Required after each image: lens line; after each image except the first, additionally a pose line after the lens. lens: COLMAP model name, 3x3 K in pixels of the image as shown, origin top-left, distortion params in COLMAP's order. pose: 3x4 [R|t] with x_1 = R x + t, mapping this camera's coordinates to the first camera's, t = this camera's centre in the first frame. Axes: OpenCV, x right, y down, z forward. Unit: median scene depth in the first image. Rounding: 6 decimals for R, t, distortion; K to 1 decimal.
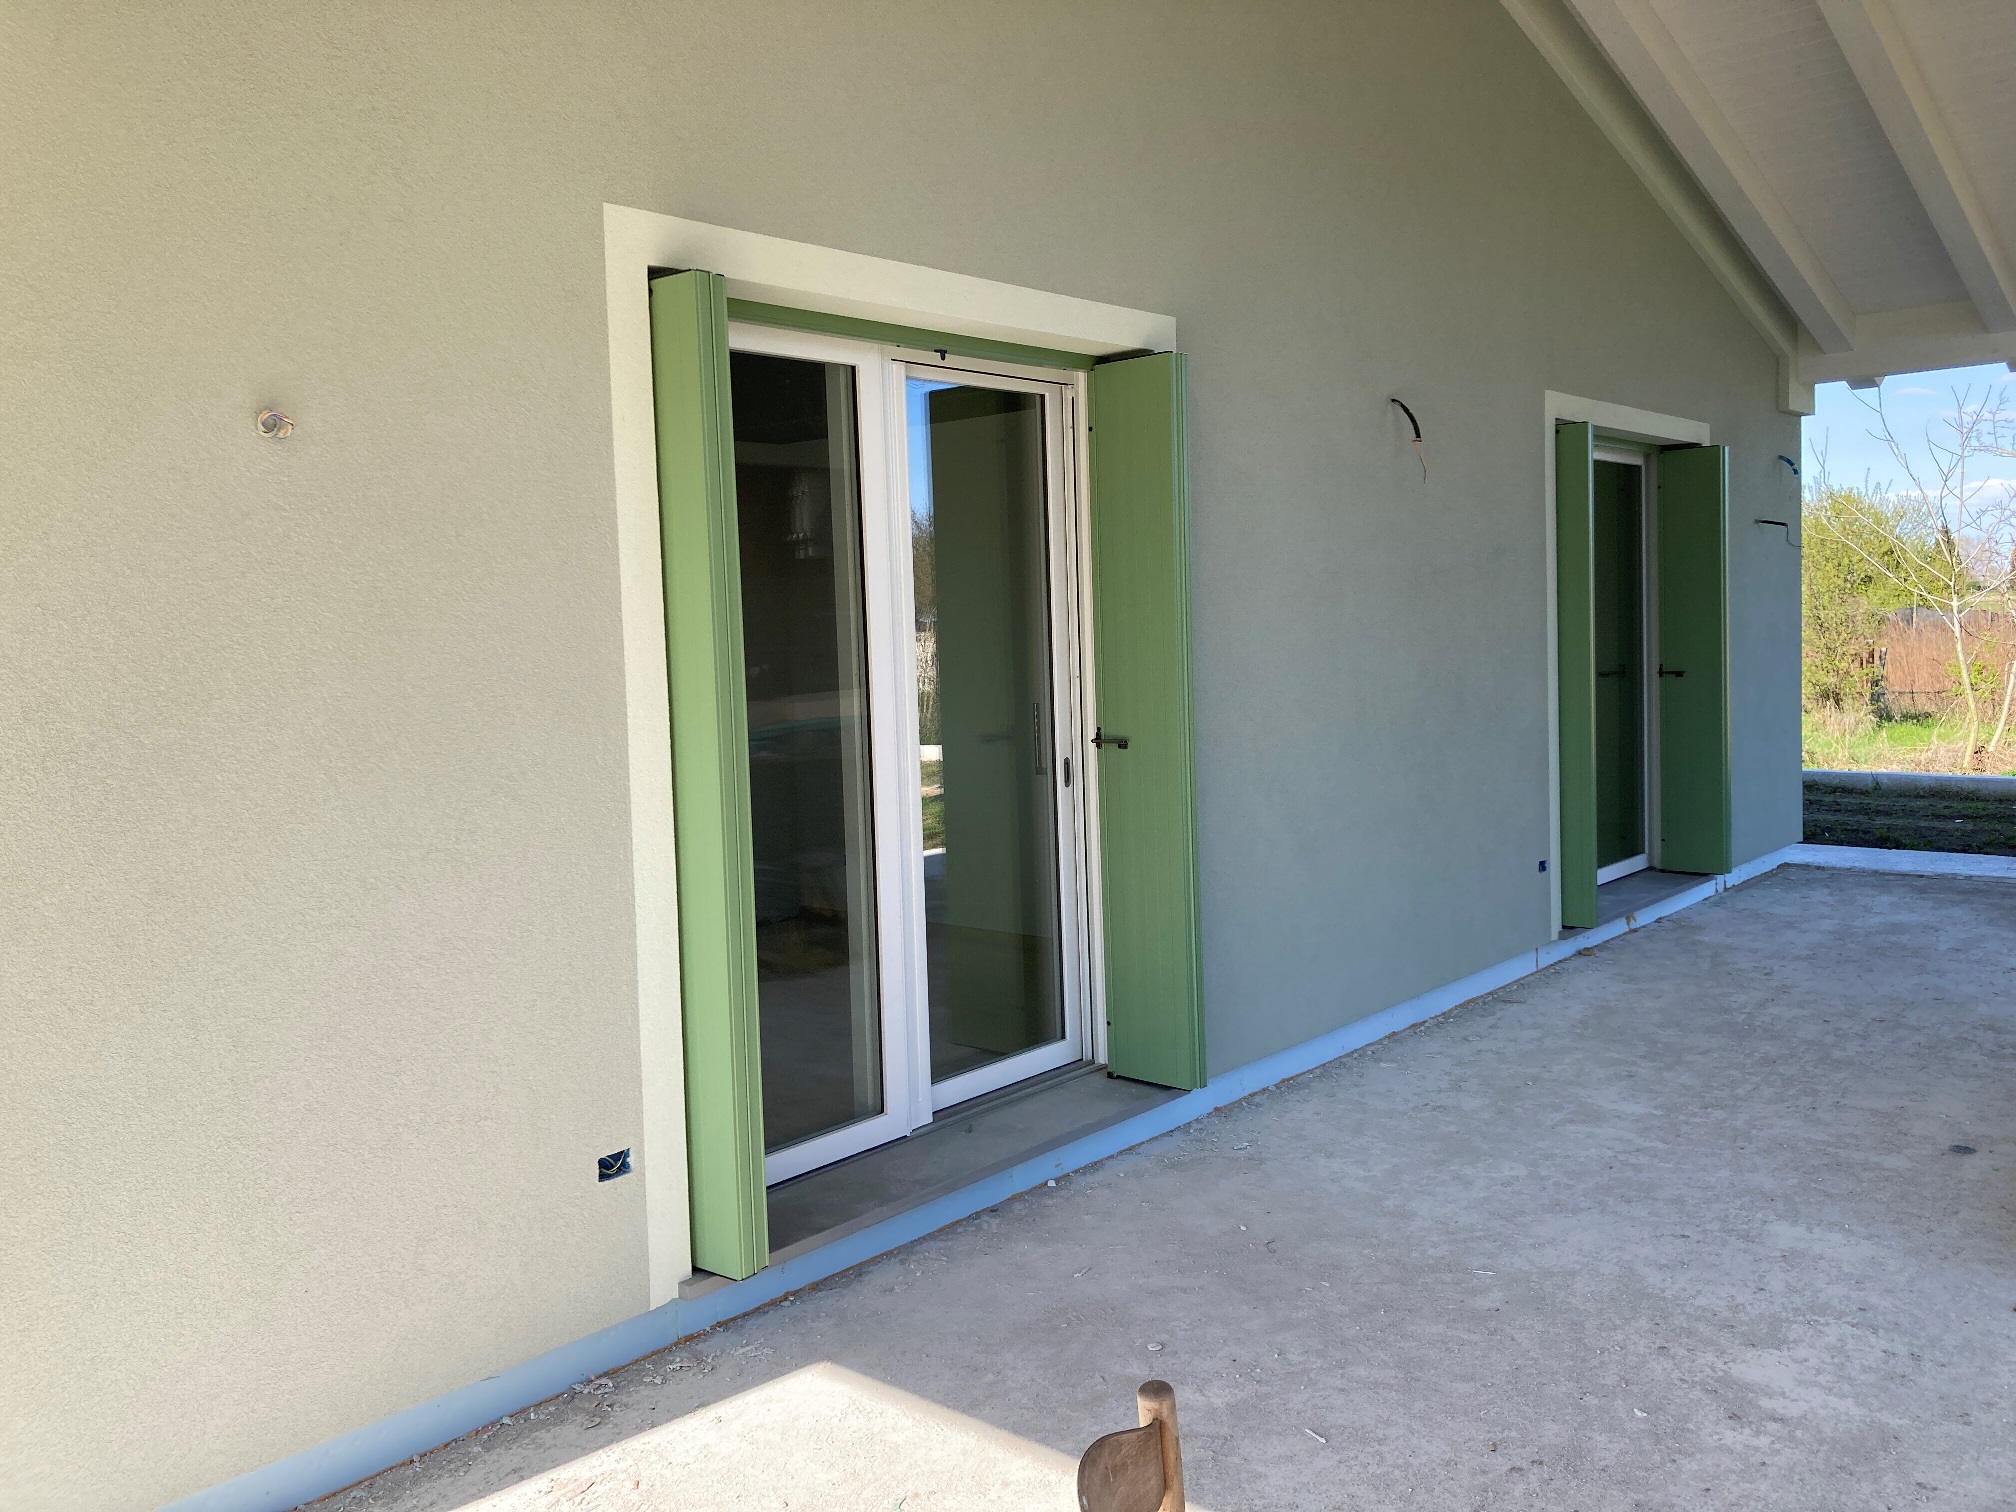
lens RADIAL K [[1647.9, 0, 1008.0], [0, 1647.9, 756.0], [0, 0, 1]] dist [-0.010712, -0.007225]
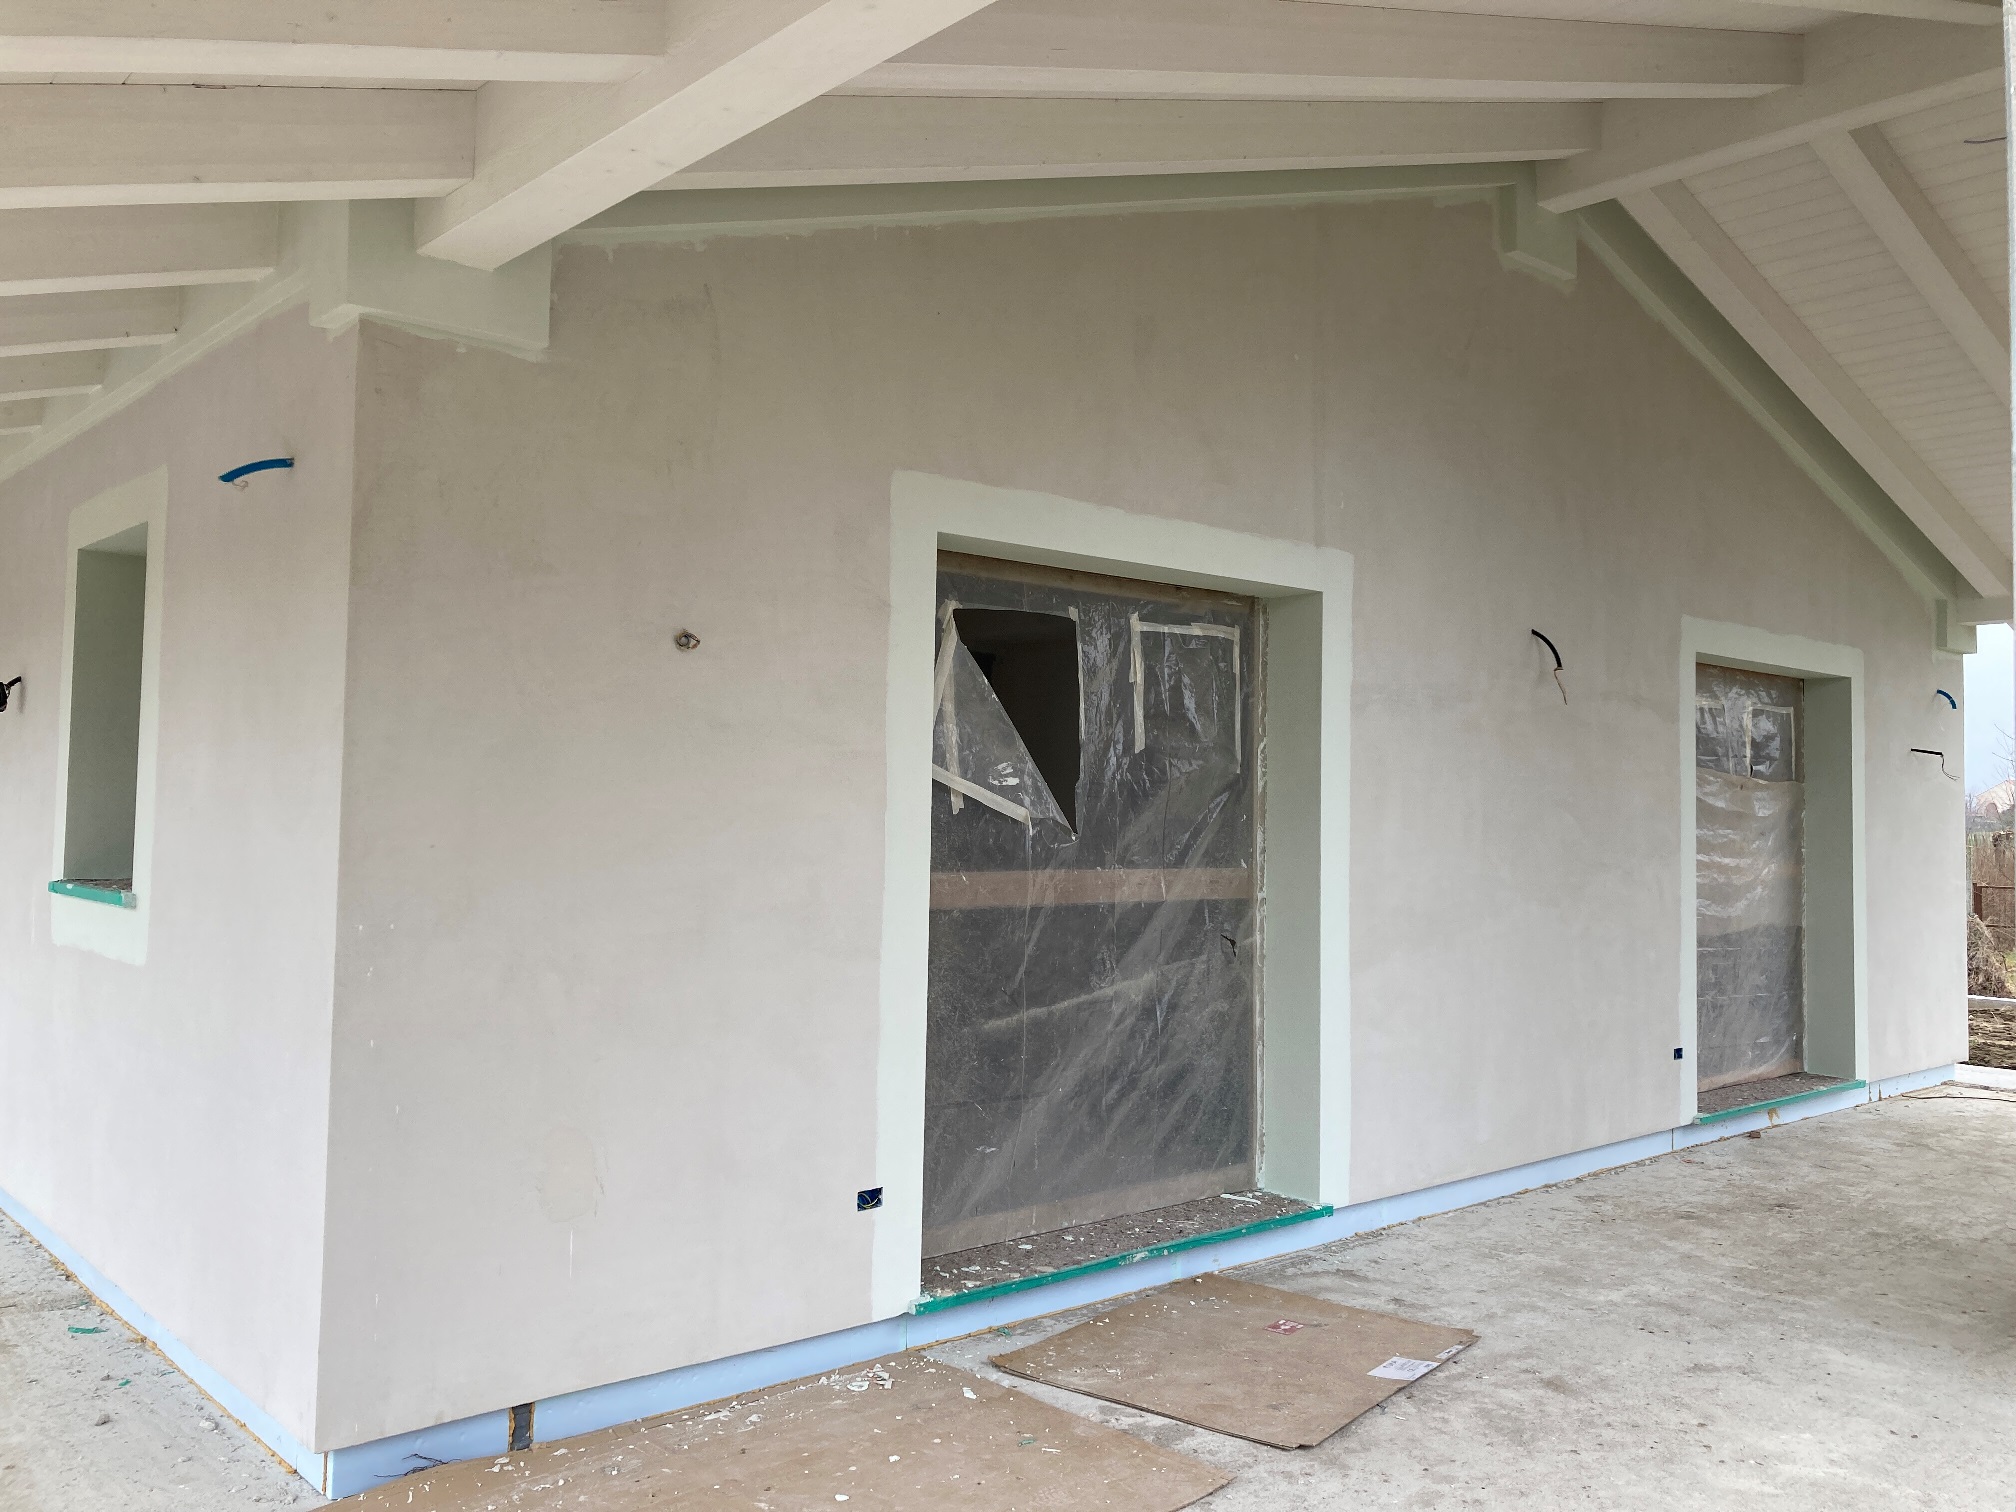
lens RADIAL K [[1647.9, 0, 1008.0], [0, 1647.9, 756.0], [0, 0, 1]] dist [-0.010712, -0.007225]
pose [[0.991448, 0.051437, -0.119934, 0.004471], [-0.064350, 0.992238, -0.106408, 0.018438], [0.113530, 0.113216, 0.987063, -0.182694]]
